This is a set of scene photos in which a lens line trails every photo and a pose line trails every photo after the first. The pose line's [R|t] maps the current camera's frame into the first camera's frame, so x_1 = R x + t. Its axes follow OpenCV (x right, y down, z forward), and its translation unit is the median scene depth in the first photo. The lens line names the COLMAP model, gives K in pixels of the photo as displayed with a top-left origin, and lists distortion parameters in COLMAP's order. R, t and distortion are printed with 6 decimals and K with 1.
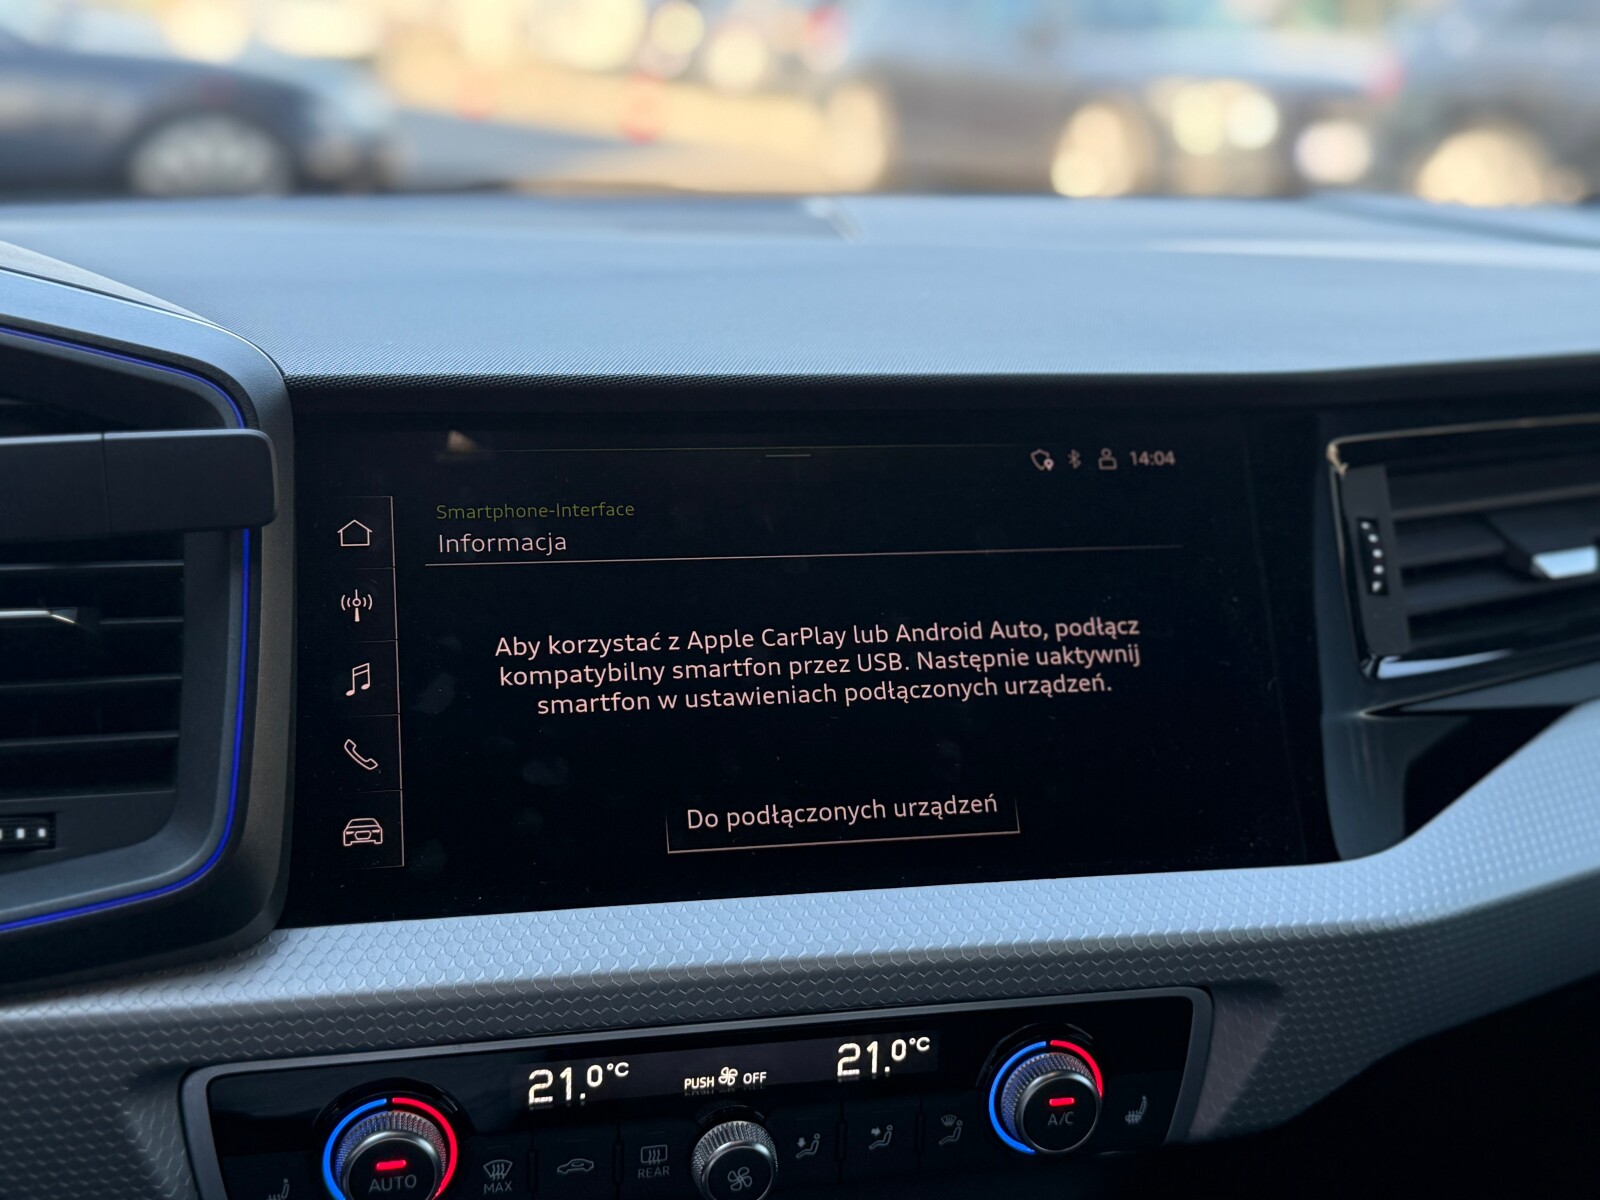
lens RADIAL K [[1912.8, 0, 805.6], [0, 1912.8, 599.8], [0, 0, 1]] dist [0.224490, -0.611053]
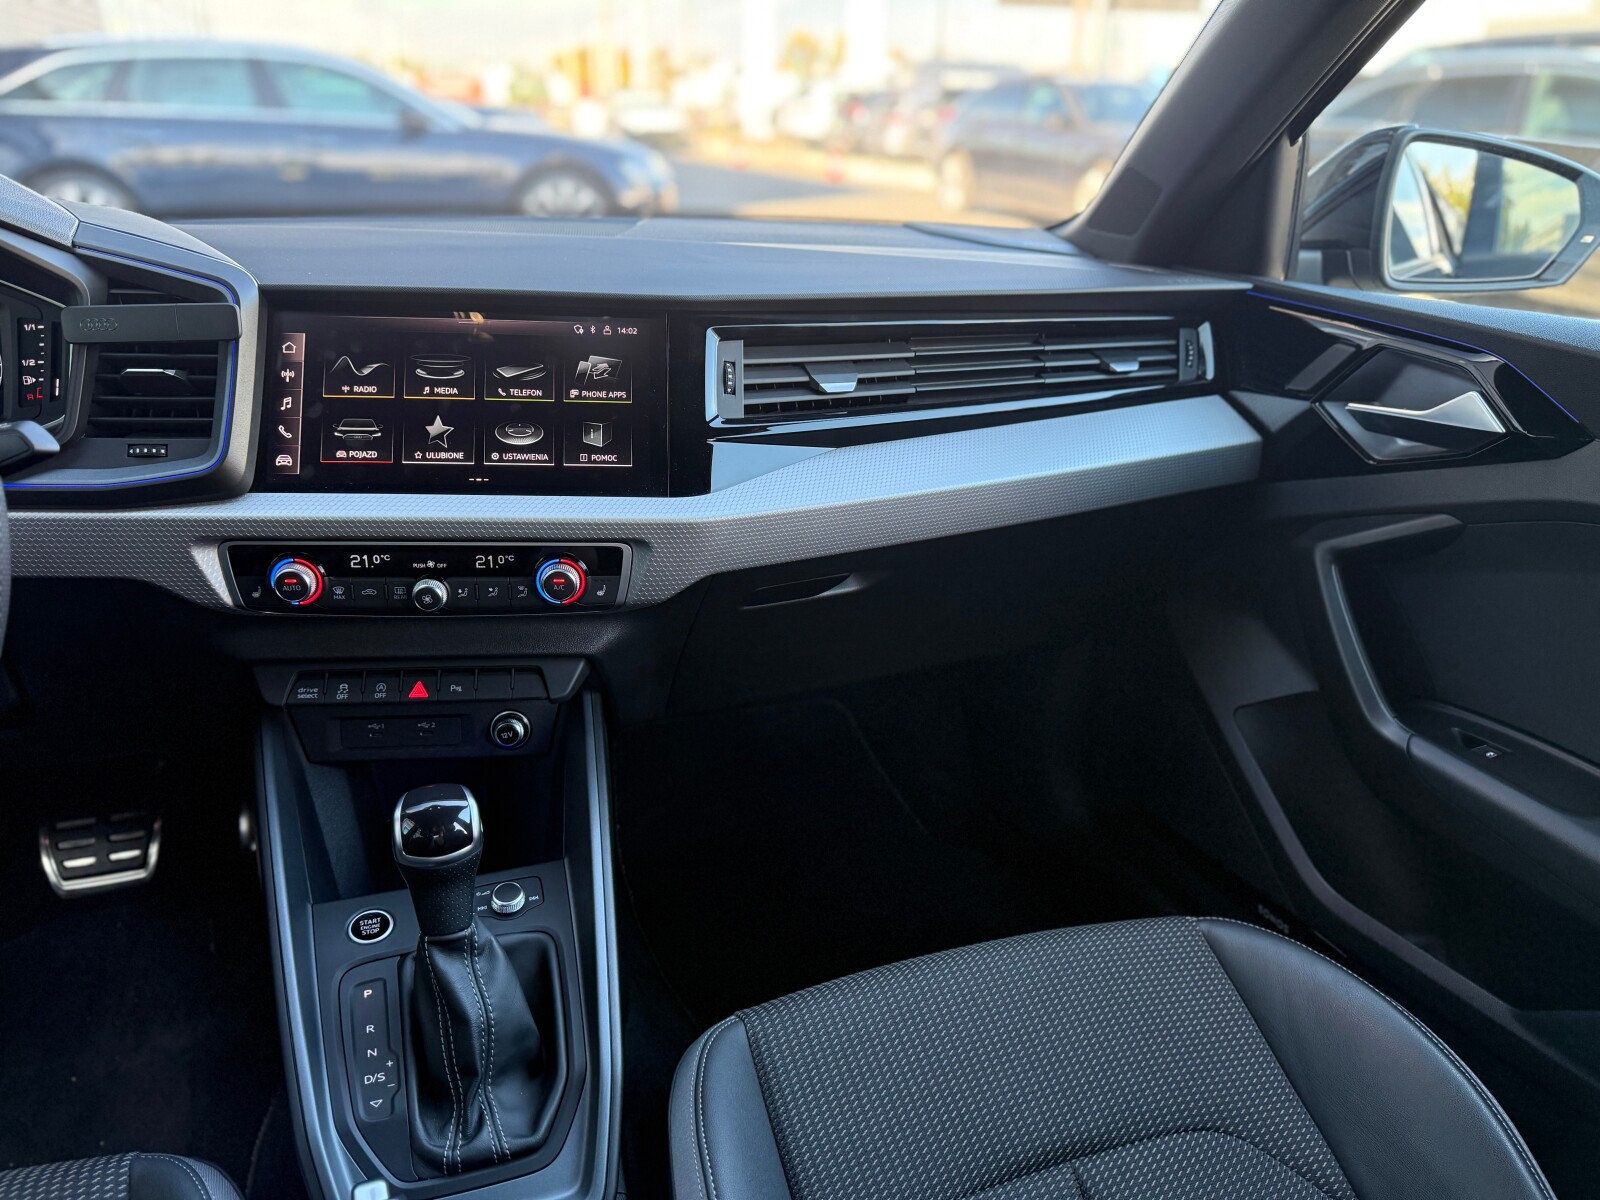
lens RADIAL K [[1127.5, 0, 802.3], [0, 1127.5, 607.8], [0, 0, 1]] dist [0.115267, -0.245326]
pose [[0.993027, 0.050765, -0.106393, 0.631429], [-0.037606, 0.991789, 0.122233, 0.099117], [0.111725, -0.117380, 0.986782, -0.472201]]
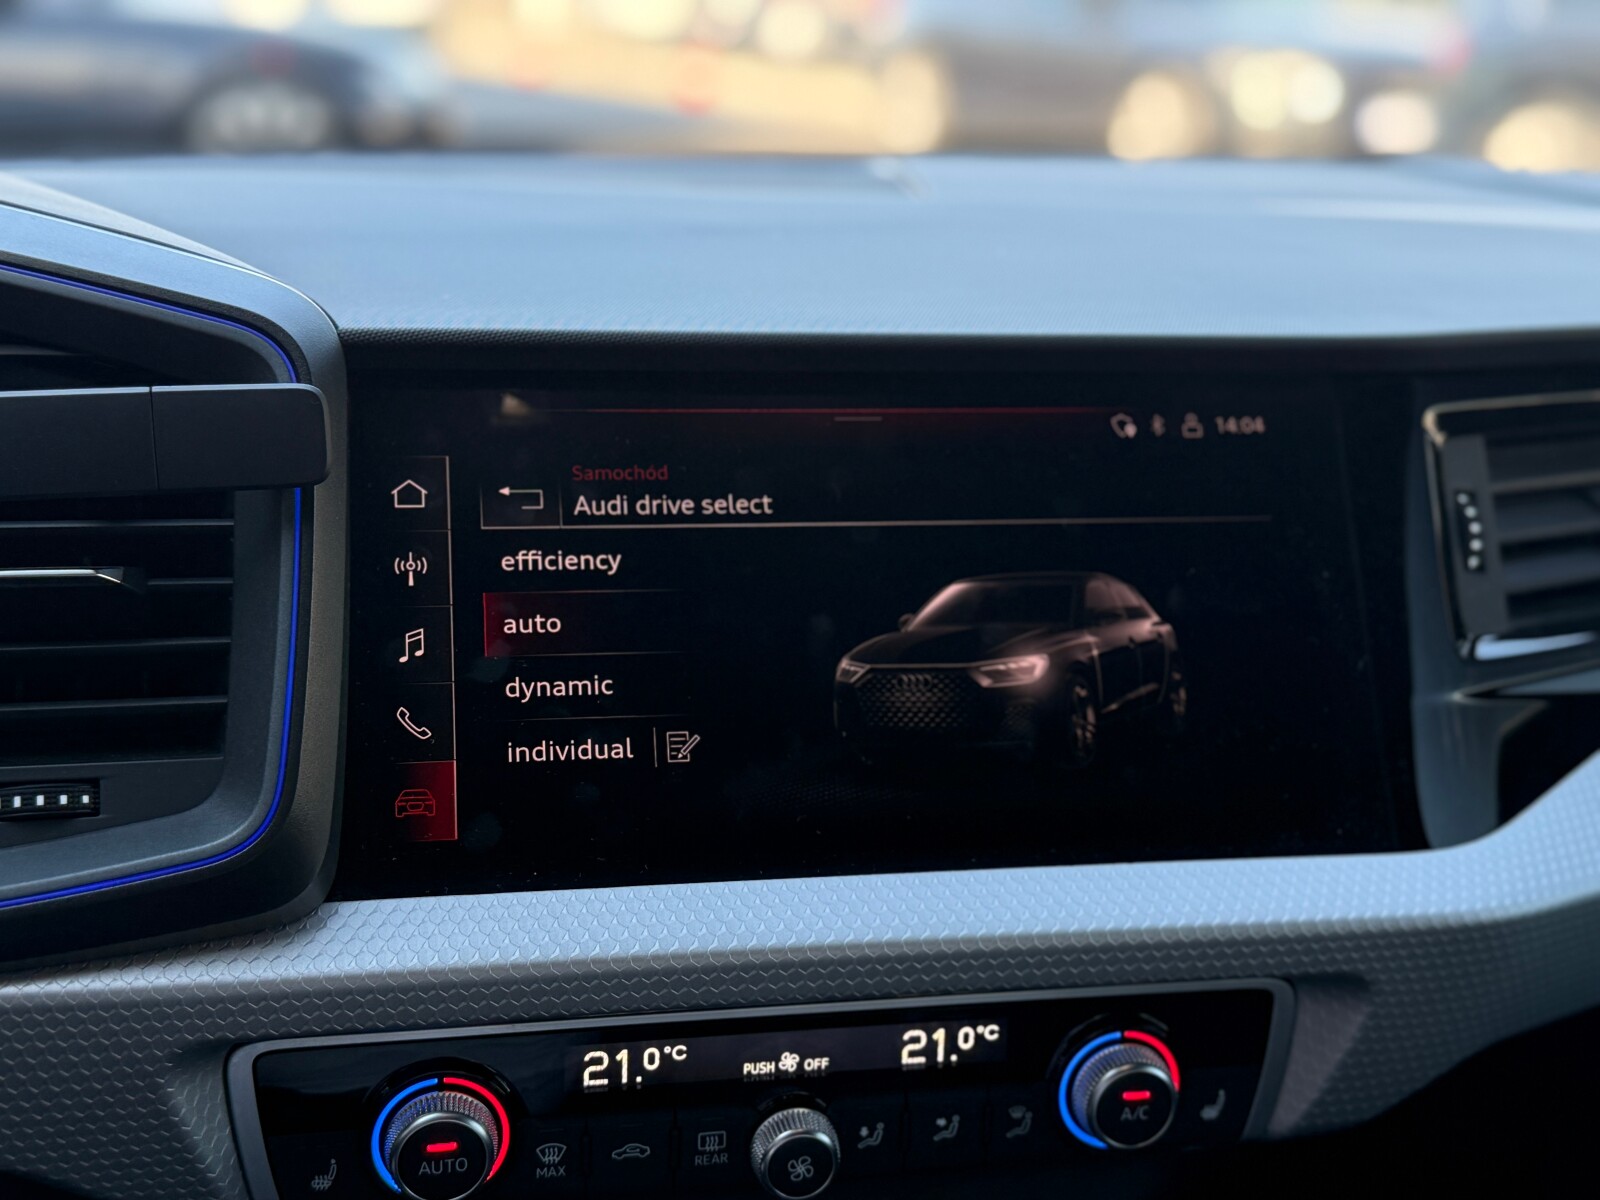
lens RADIAL K [[1913.6, 0, 801.9], [0, 1913.6, 604.8], [0, 0, 1]] dist [0.220323, -0.595437]
pose [[0.999572, 0.012844, -0.026278, -0.011336], [-0.012405, 0.999782, 0.016807, 0.002232], [0.026488, -0.016474, 0.999513, 0.041034]]
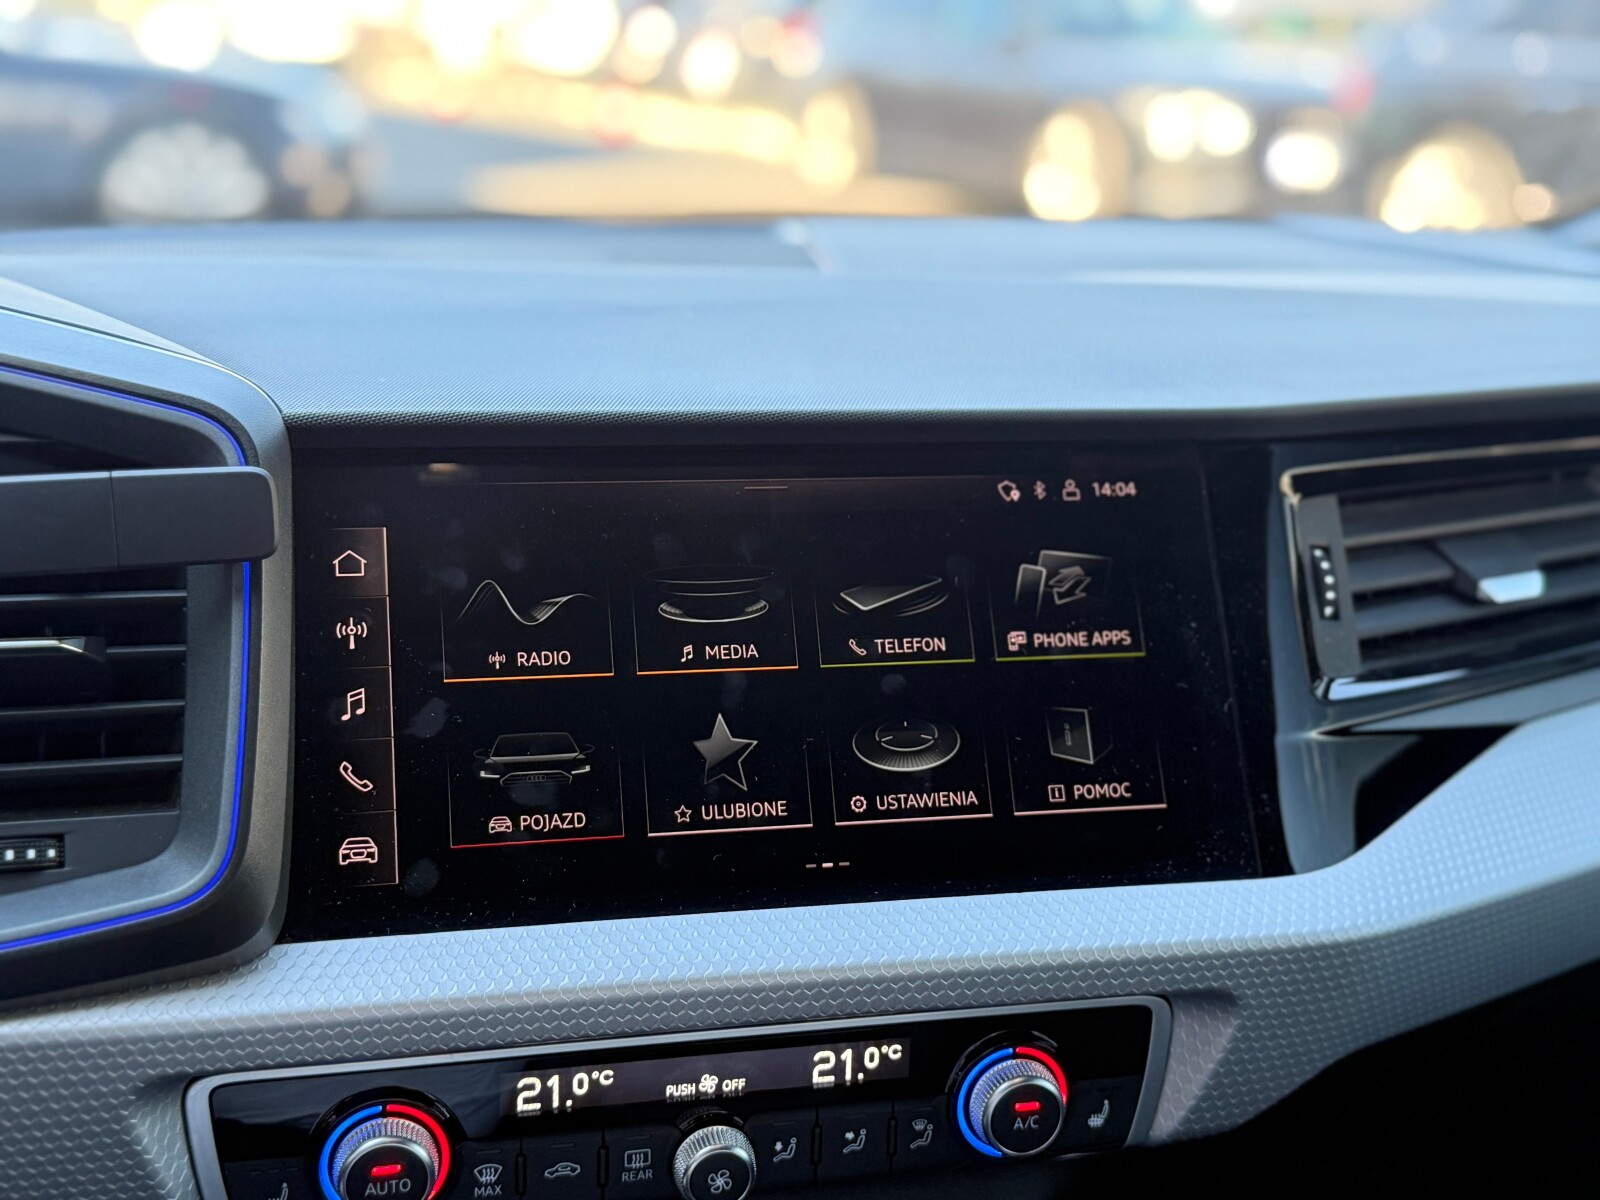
lens RADIAL K [[1913.6, 0, 801.9], [0, 1913.6, 604.8], [0, 0, 1]] dist [0.220323, -0.595437]
pose [[0.999931, -0.000851, 0.011755, -0.001673], [0.000855, 1.000000, -0.000335, -0.011763], [-0.011755, 0.000345, 0.999931, -0.045658]]
